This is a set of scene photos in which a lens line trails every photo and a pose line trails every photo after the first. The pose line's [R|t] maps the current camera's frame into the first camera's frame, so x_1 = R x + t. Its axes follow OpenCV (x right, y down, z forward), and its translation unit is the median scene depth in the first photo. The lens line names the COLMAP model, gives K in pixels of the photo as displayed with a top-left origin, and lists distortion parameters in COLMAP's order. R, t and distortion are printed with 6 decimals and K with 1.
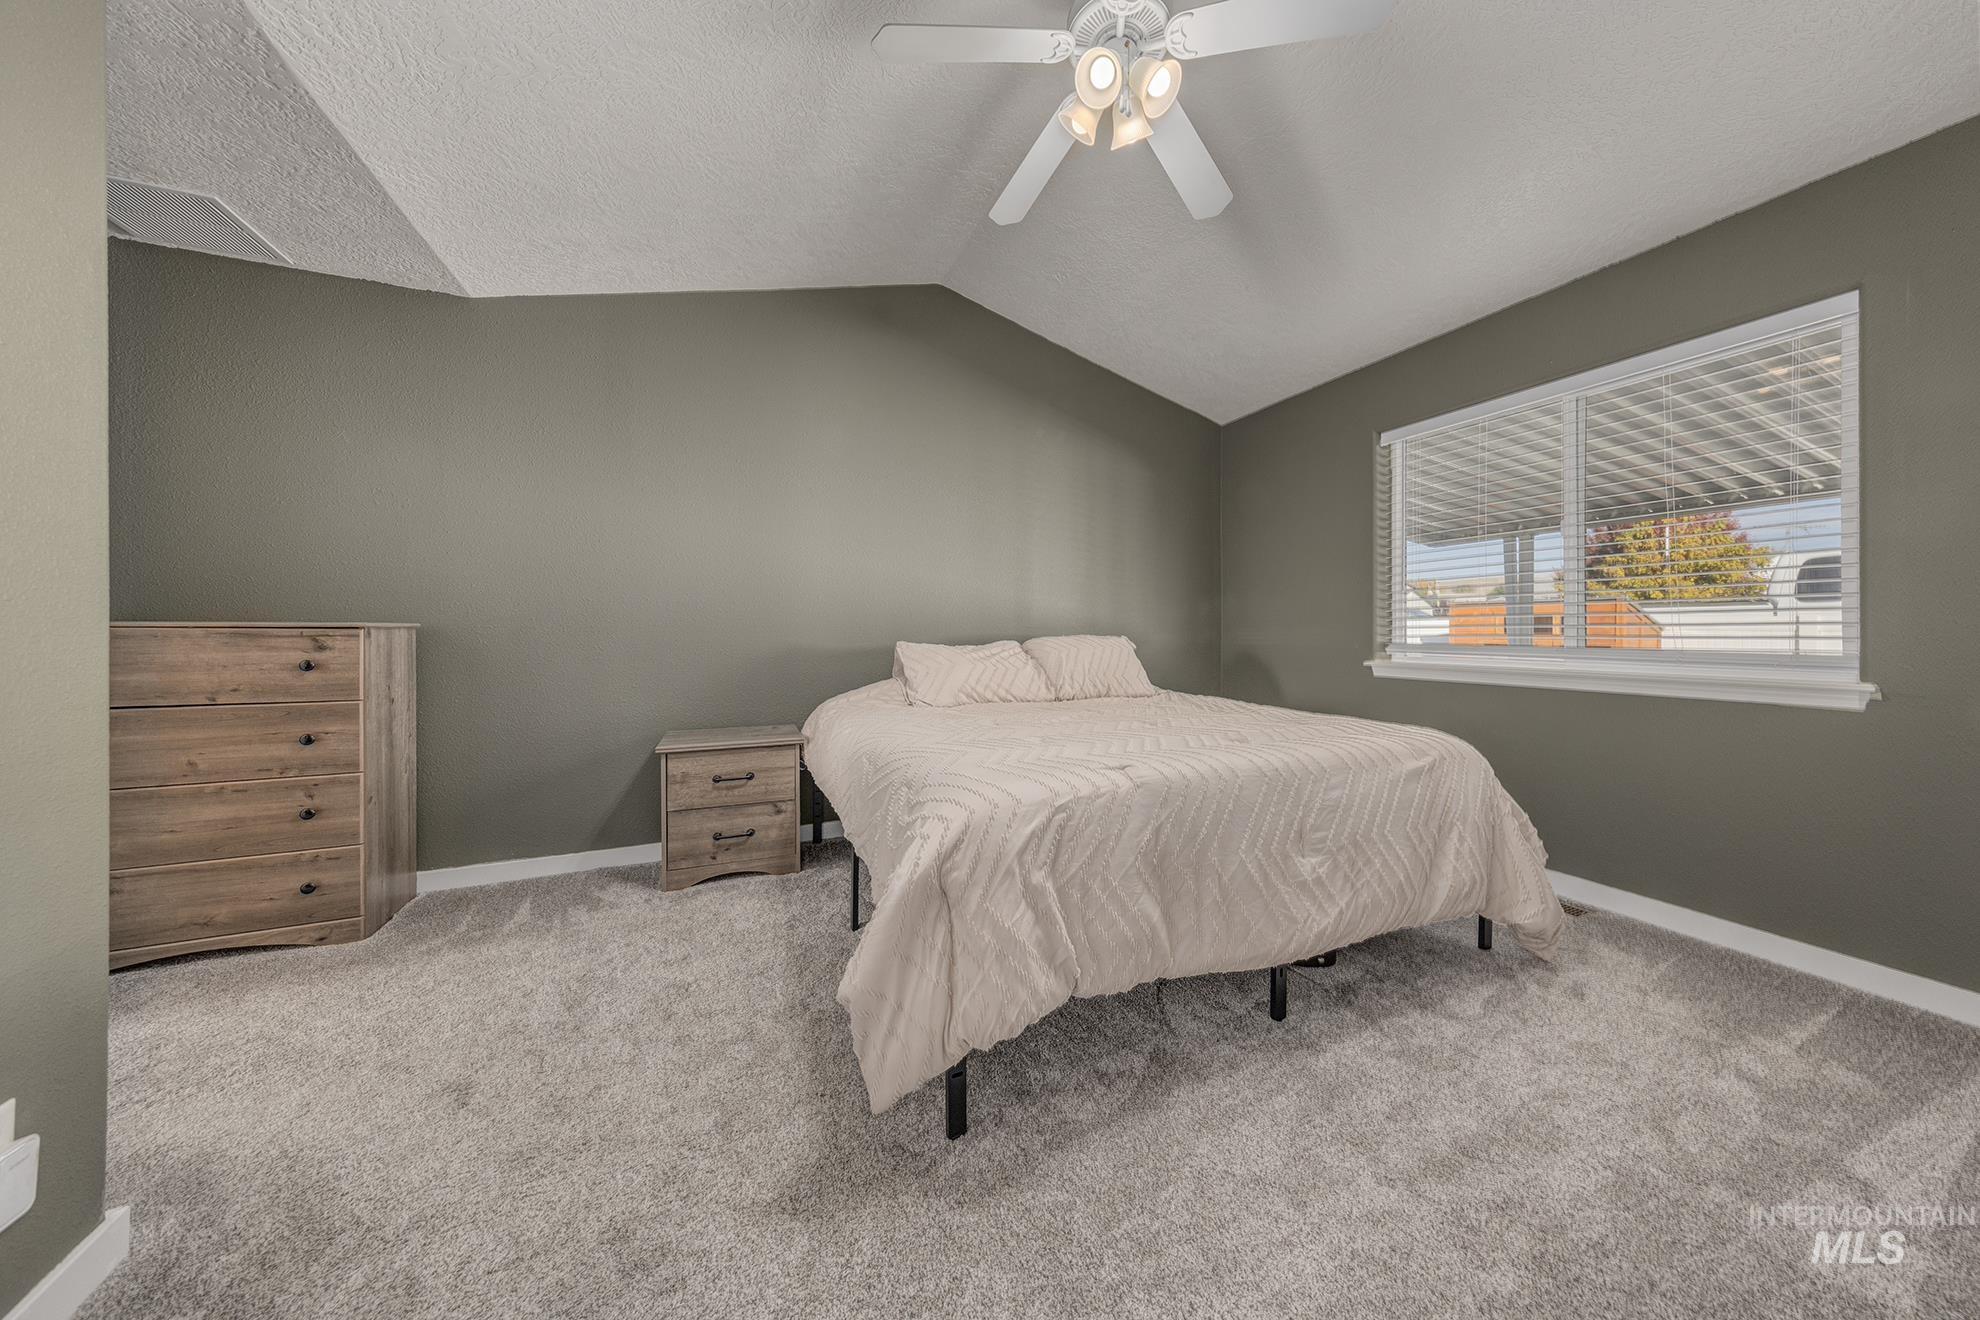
lens RADIAL K [[655.3, 0, 997.6], [0, 655.3, 630.5], [0, 0, 1]] dist [0.005567, -0.000260]
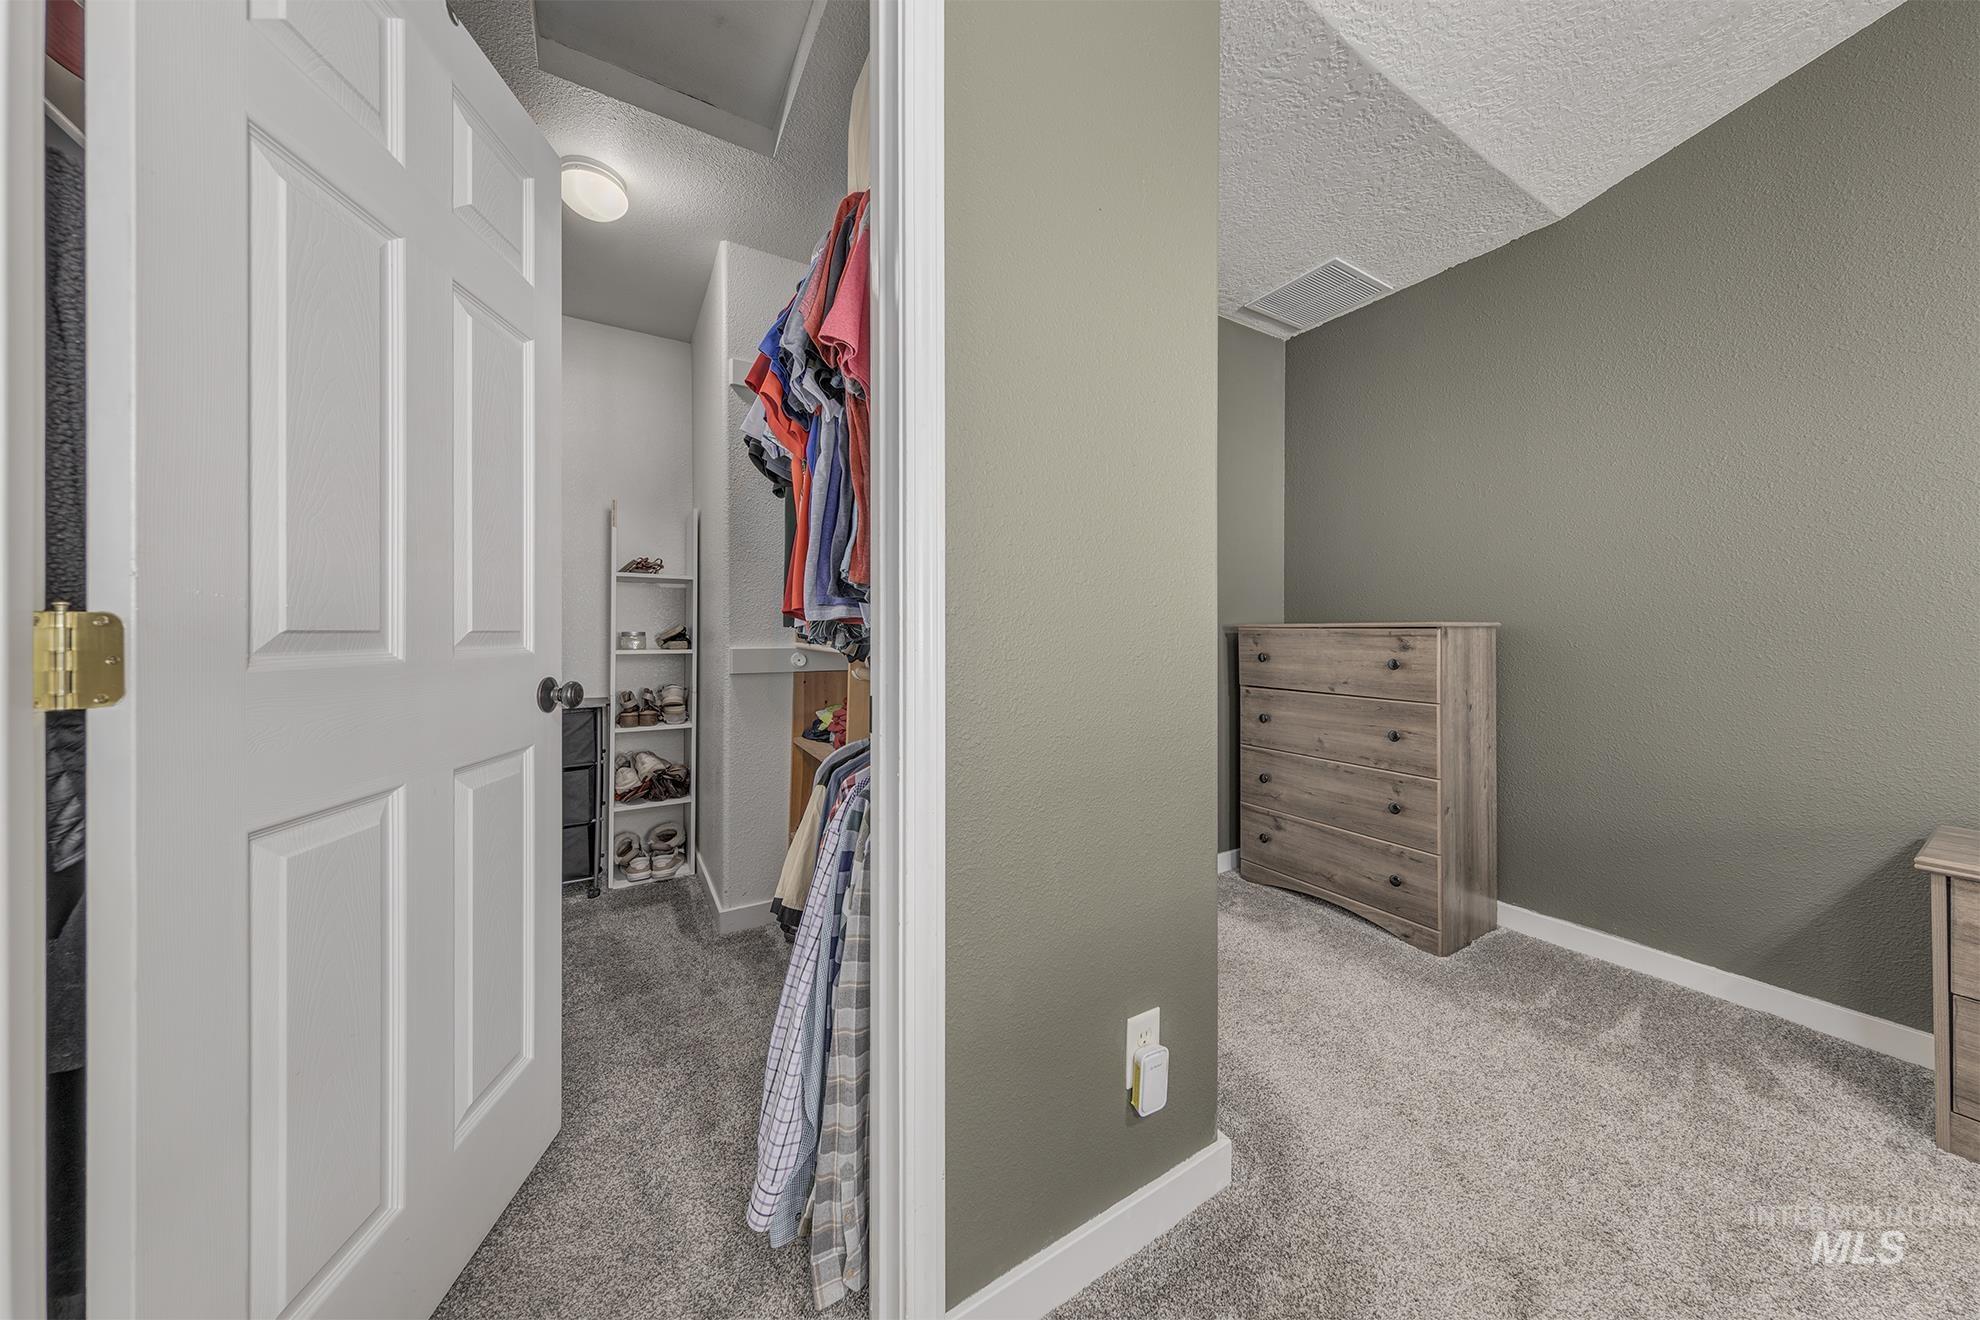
lens RADIAL K [[655.3, 0, 997.6], [0, 655.3, 630.5], [0, 0, 1]] dist [0.005567, -0.000260]
pose [[0.169737, 0.002306, -0.985487, -0.140373], [-0.000161, 0.999997, 0.002312, -0.002022], [0.985489, -0.000234, 0.169736, 0.213270]]
